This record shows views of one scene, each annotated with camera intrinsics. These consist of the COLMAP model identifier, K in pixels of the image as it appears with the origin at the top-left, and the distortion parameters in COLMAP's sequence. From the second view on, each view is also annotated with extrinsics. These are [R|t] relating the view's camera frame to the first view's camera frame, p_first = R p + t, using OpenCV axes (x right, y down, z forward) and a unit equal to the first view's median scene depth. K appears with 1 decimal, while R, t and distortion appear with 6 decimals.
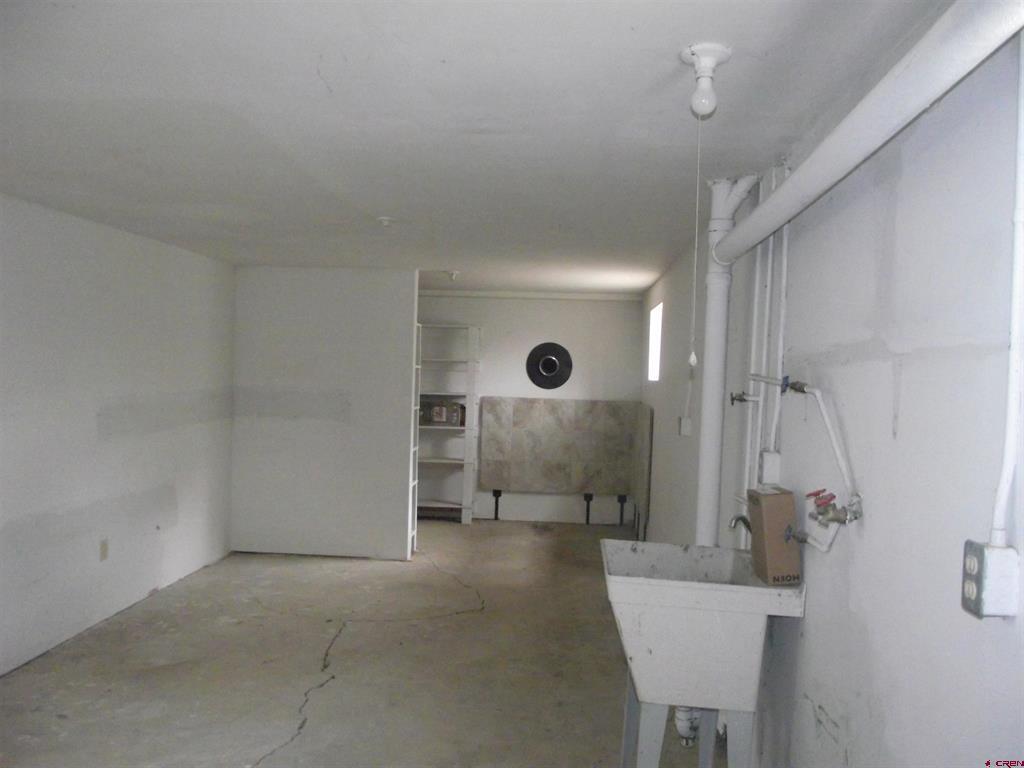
lens RADIAL K [[899.0, 0, 511.2], [0, 899.0, 406.5], [0, 0, 1]] dist [-0.088526, 0.063057]
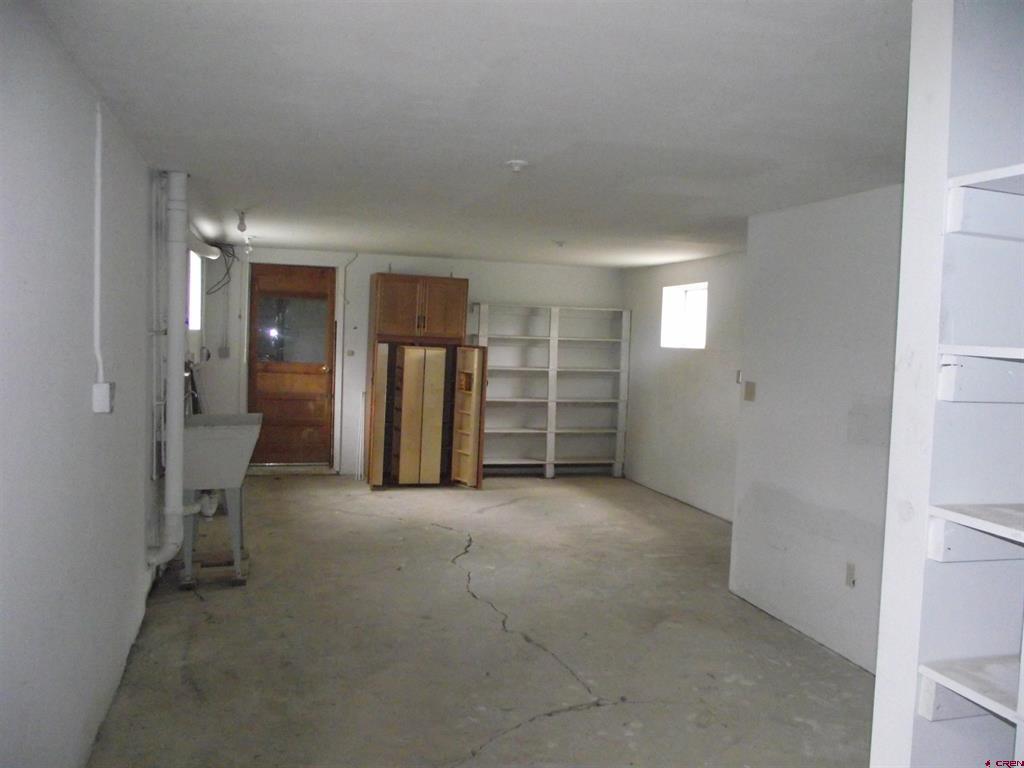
lens RADIAL K [[851.7, 0, 507.3], [0, 851.7, 361.3], [0, 0, 1]] dist [-0.089214, 0.065985]
pose [[-0.939749, -0.054713, -0.337459, 0.127775], [-0.082395, 0.994260, 0.068250, -0.067834], [0.331788, 0.091942, -0.938863, 1.615712]]
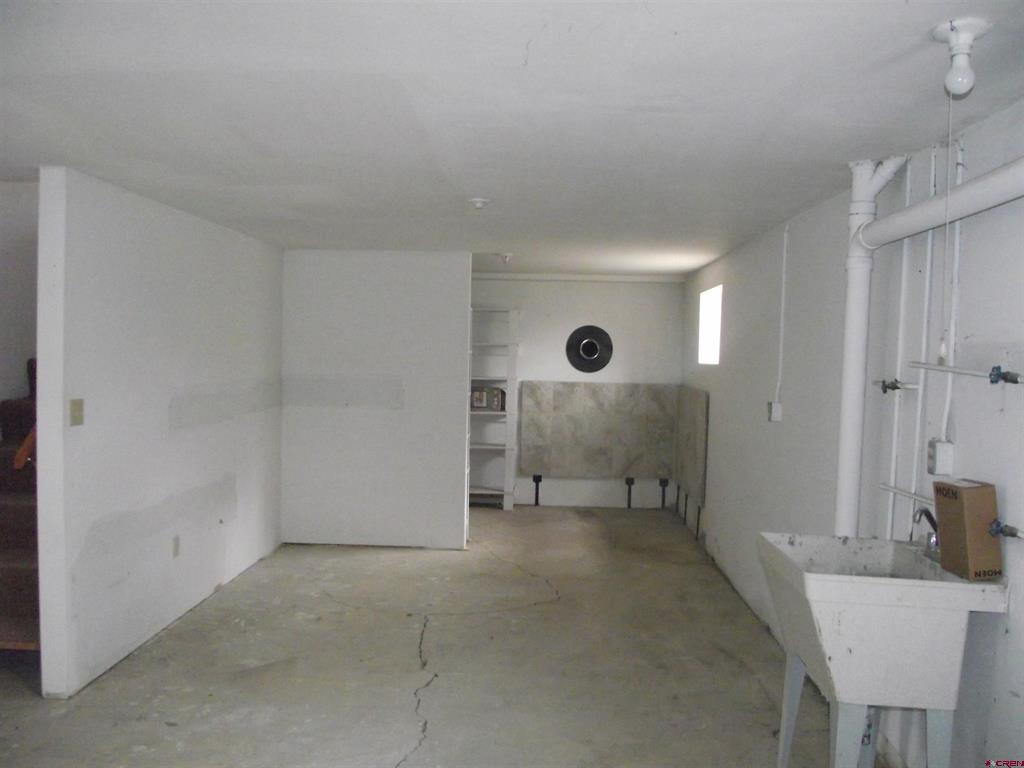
lens RADIAL K [[899.0, 0, 511.2], [0, 899.0, 406.5], [0, 0, 1]] dist [-0.088526, 0.063057]
pose [[0.999641, -0.010702, 0.024575, -0.117506], [0.010161, 0.999705, 0.022051, -0.008039], [-0.024804, -0.021794, 0.999455, 0.026848]]
